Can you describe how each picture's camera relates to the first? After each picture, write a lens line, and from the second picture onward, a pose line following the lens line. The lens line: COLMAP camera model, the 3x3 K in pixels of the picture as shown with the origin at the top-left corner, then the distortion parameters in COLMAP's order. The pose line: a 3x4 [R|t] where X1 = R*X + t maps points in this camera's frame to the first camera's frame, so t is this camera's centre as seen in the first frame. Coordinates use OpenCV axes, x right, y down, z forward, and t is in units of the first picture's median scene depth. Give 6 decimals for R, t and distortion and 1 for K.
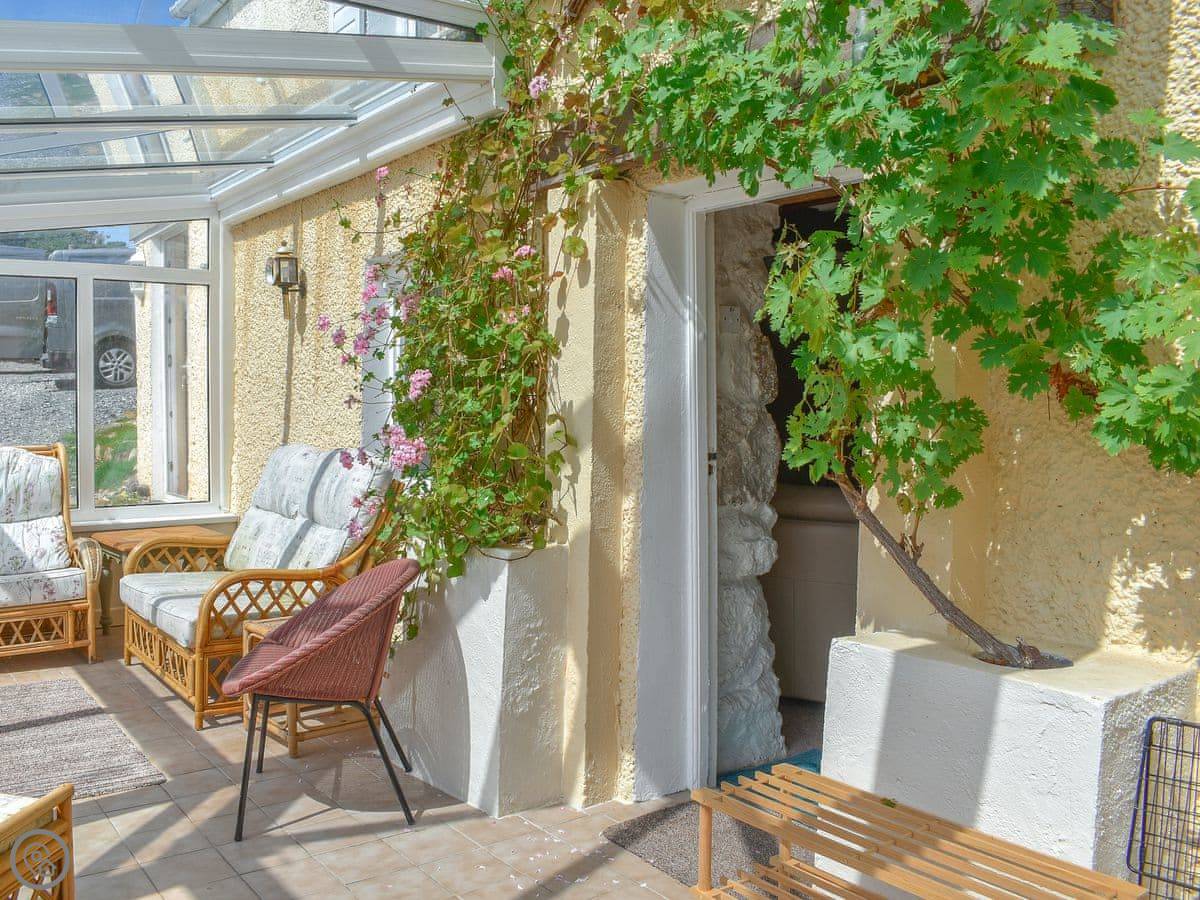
lens RADIAL K [[1327.4, 0, 600.1], [0, 1327.4, 395.0], [0, 0, 1]] dist [-0.134014, 0.039227]
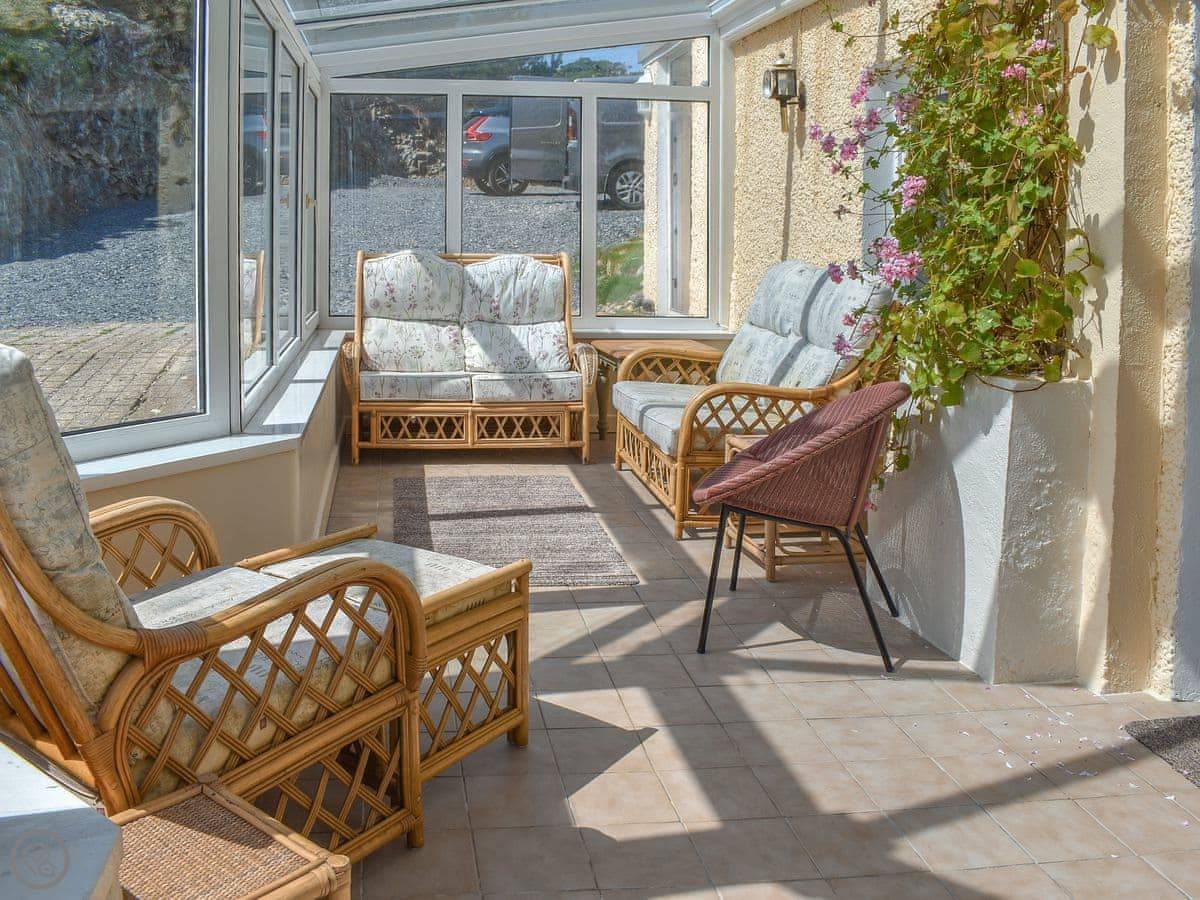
lens RADIAL K [[1327.4, 0, 600.1], [0, 1327.4, 395.0], [0, 0, 1]] dist [-0.134014, 0.039227]
pose [[0.810534, 0.031044, -0.584869, 0.228263], [-0.029890, 0.999486, 0.011629, 0.129385], [0.584929, 0.008057, 0.811045, 0.125914]]
